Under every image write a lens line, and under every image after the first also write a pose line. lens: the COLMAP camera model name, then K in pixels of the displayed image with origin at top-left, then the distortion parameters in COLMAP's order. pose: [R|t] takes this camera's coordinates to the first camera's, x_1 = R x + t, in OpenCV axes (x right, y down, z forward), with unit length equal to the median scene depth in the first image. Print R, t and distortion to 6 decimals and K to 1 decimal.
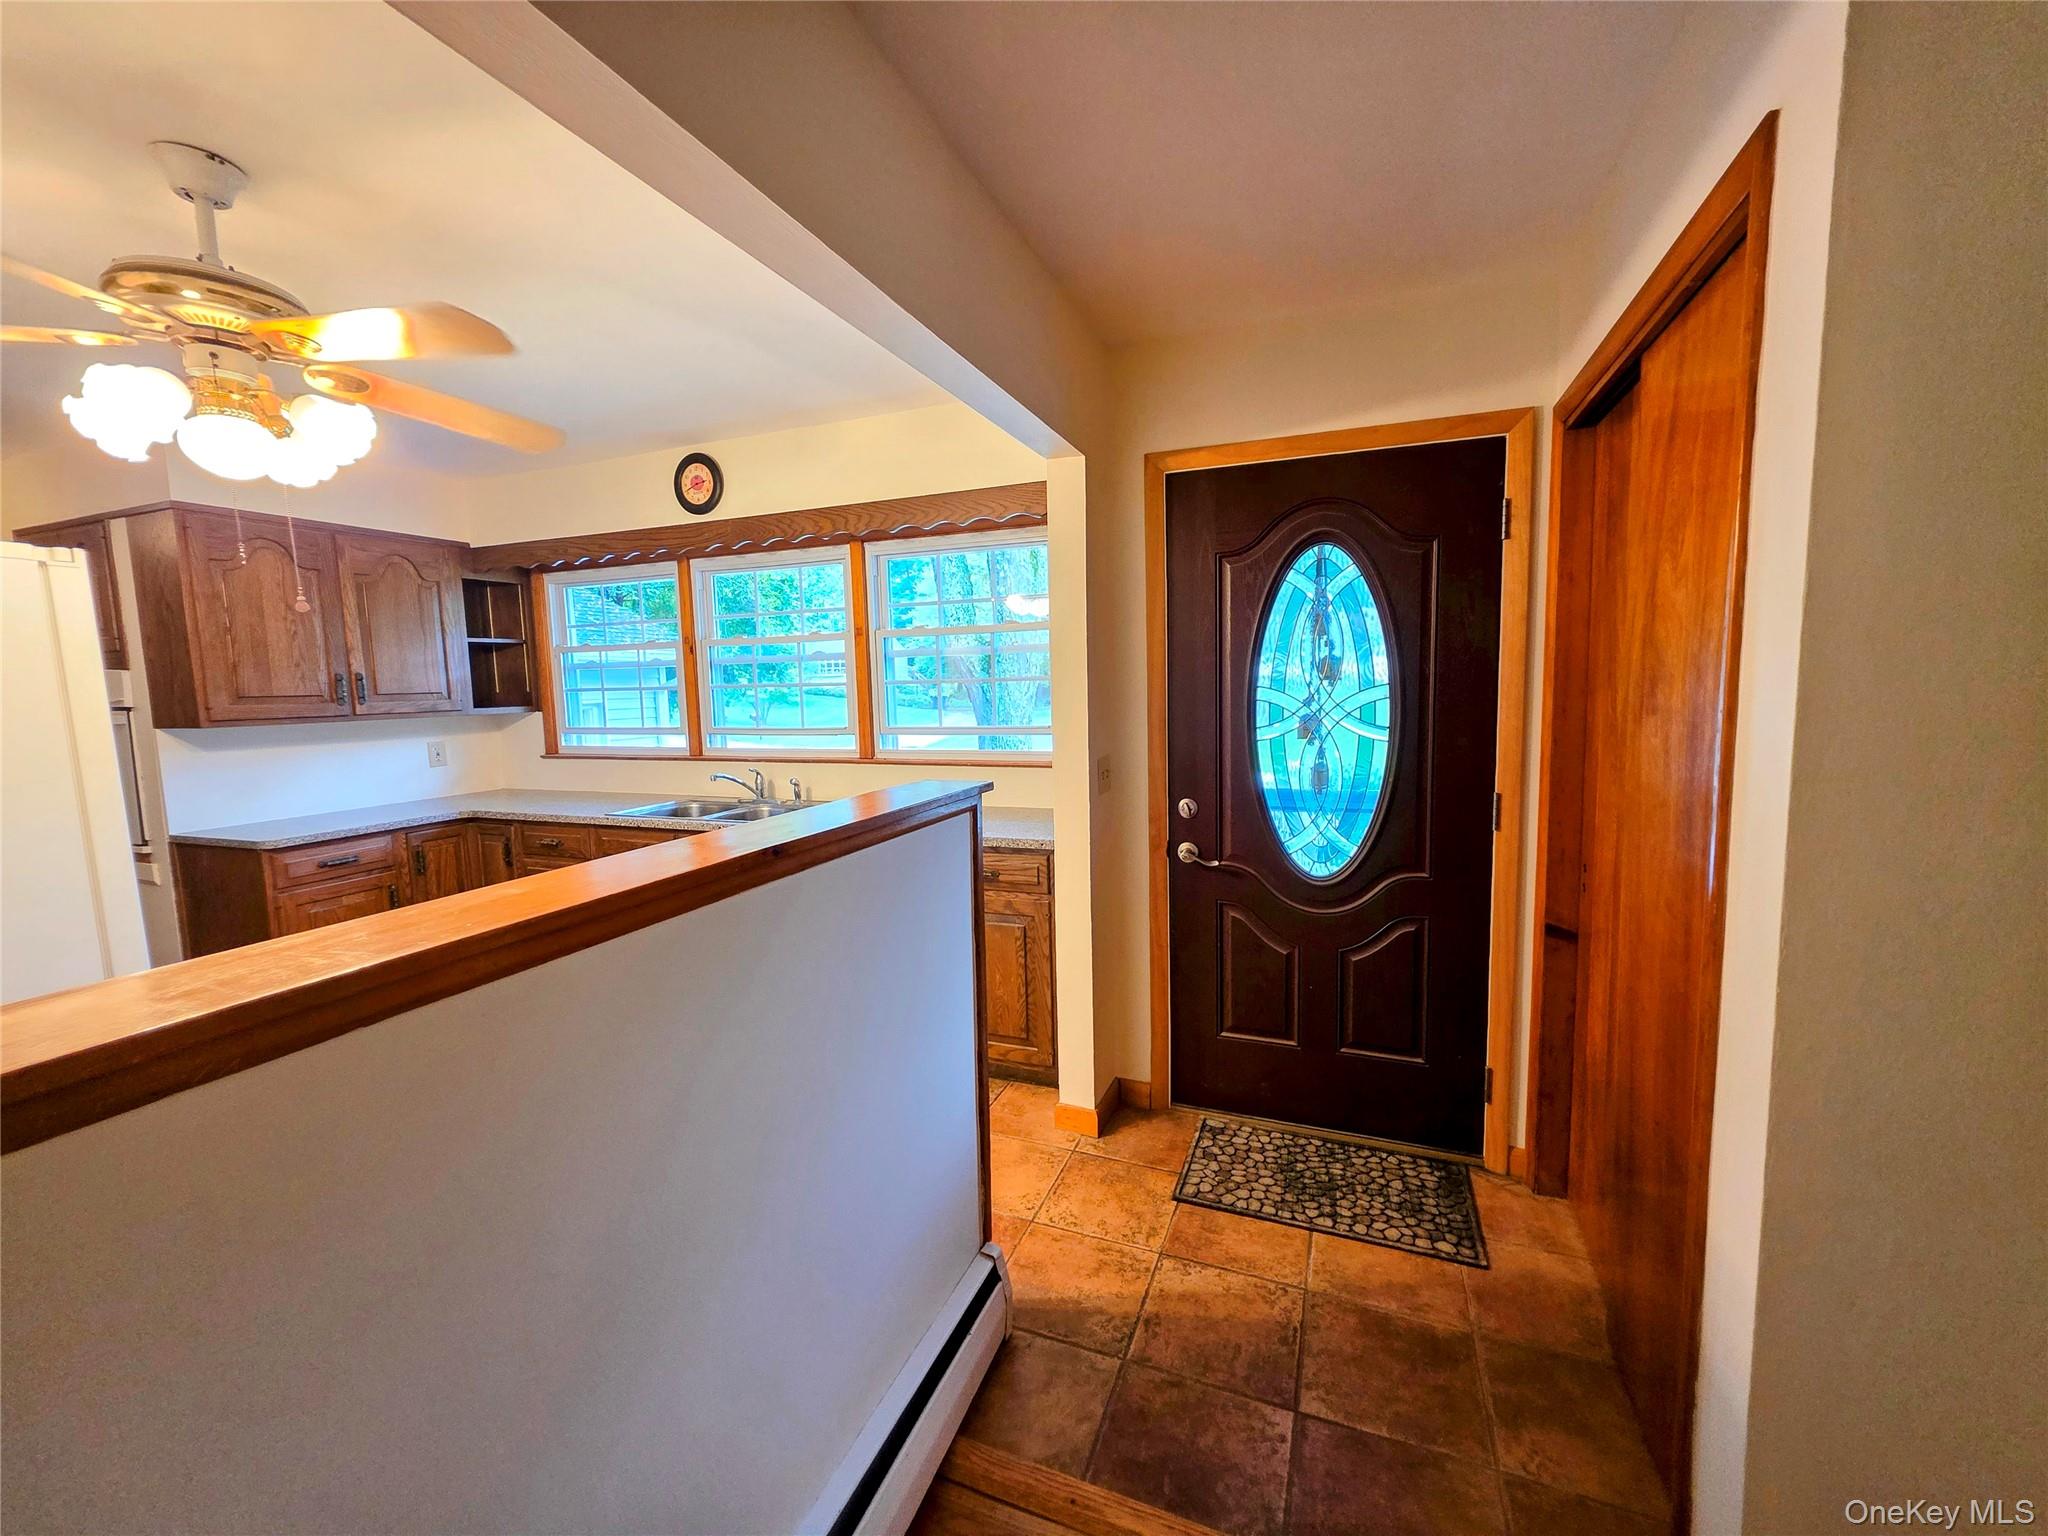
lens RADIAL K [[816.8, 0, 1029.7], [0, 816.8, 760.8], [0, 0, 1]] dist [0.001366, 0.000290]
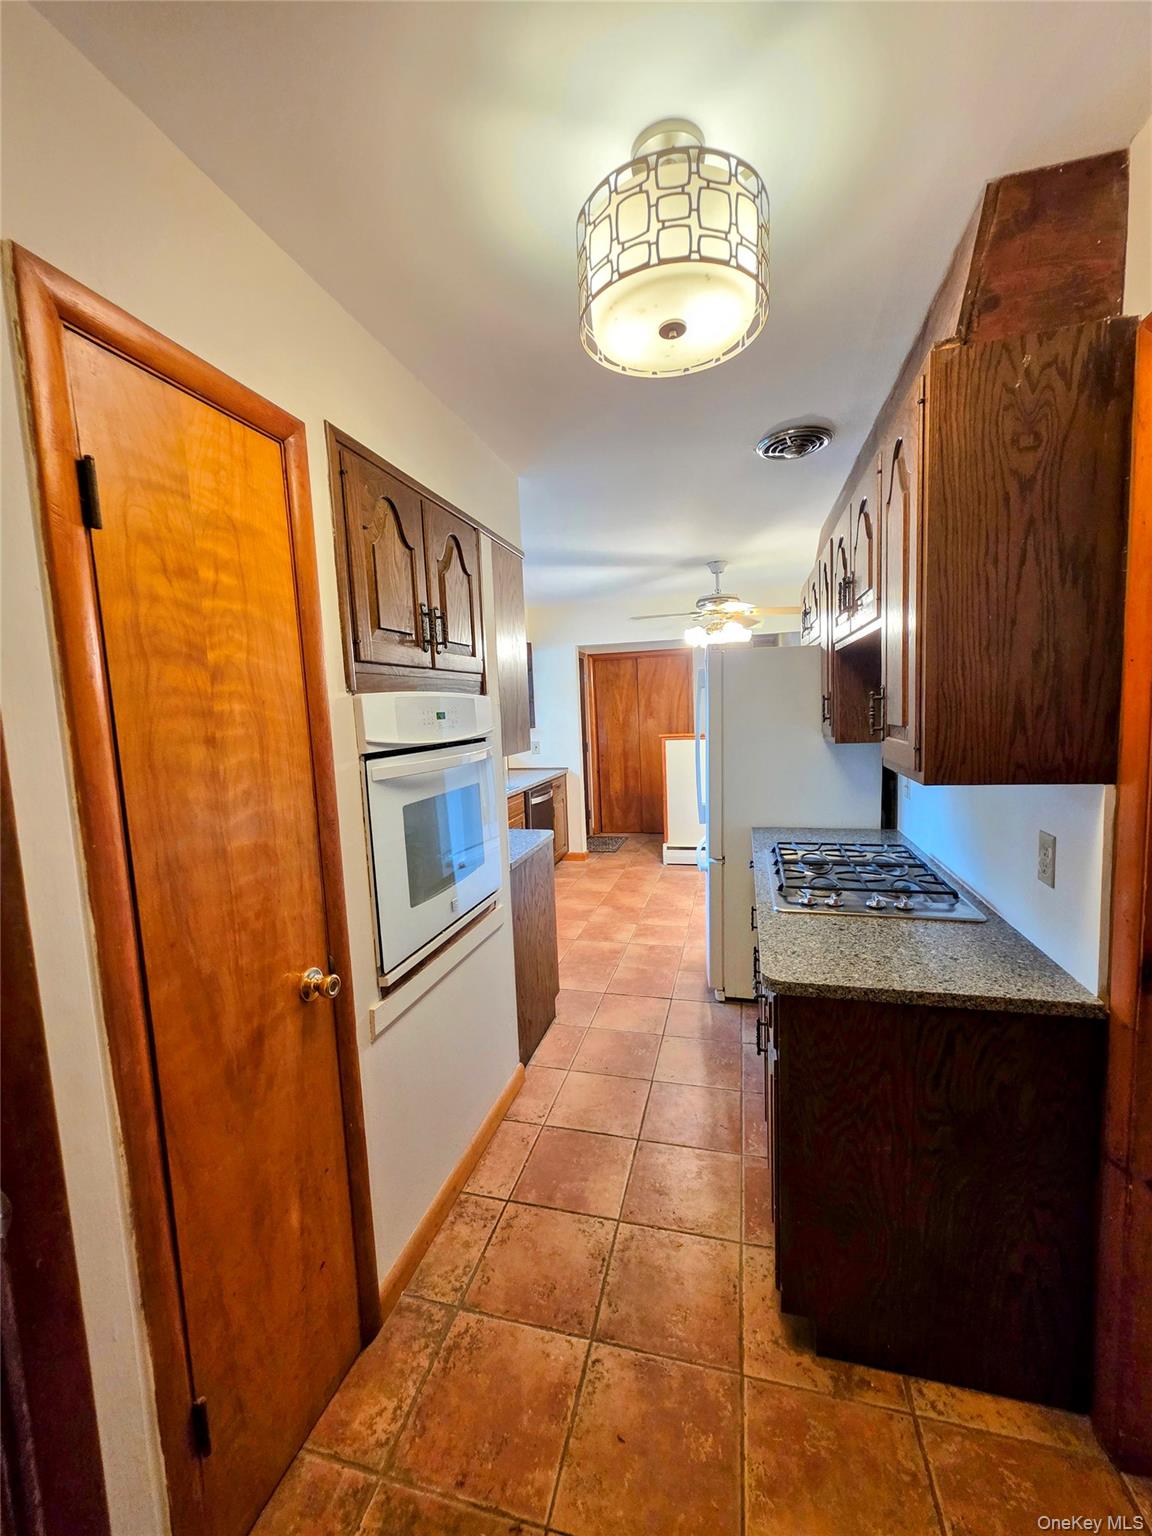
lens RADIAL K [[614.4, 0, 576.0], [0, 614.4, 768.0], [0, 0, 1]] dist [0.000024, -0.000247]
pose [[-0.116659, -0.069518, 0.990736, -1.649757], [0.136847, 0.986907, 0.085363, -0.070724], [-0.983699, 0.145537, -0.105619, 0.910590]]
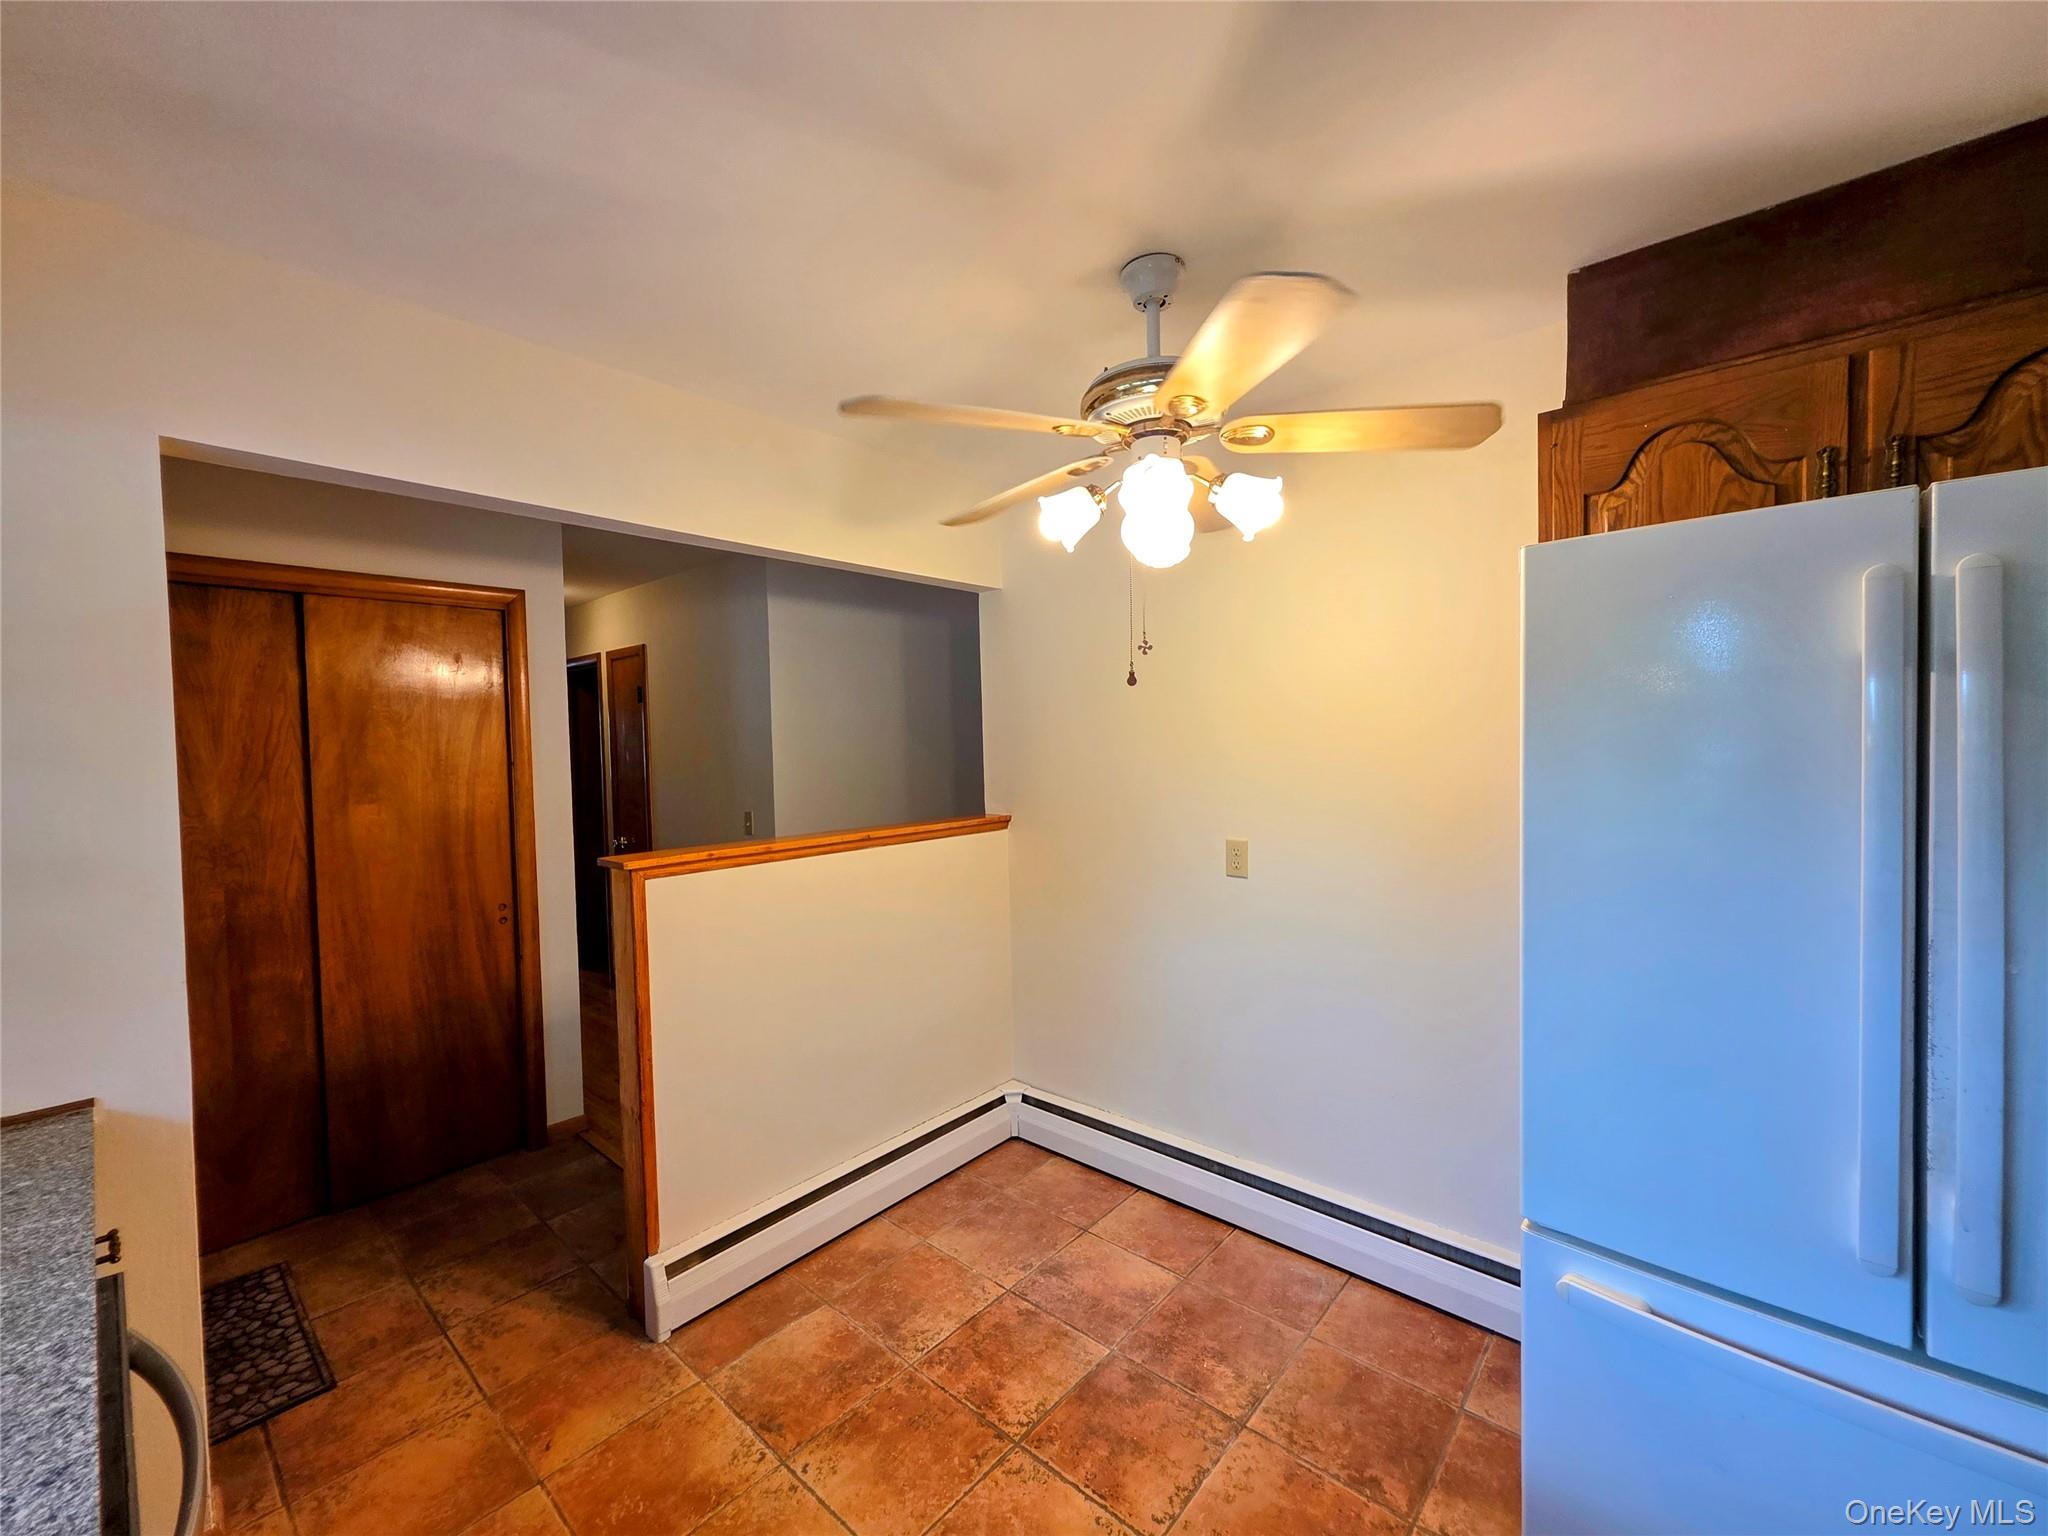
lens RADIAL K [[816.8, 0, 1029.7], [0, 816.8, 760.8], [0, 0, 1]] dist [0.001366, 0.000290]
pose [[-0.942545, 0.036645, 0.332062, -0.533982], [0.074800, 0.991880, 0.102858, -0.100019], [-0.325597, 0.121787, -0.937632, 0.958030]]
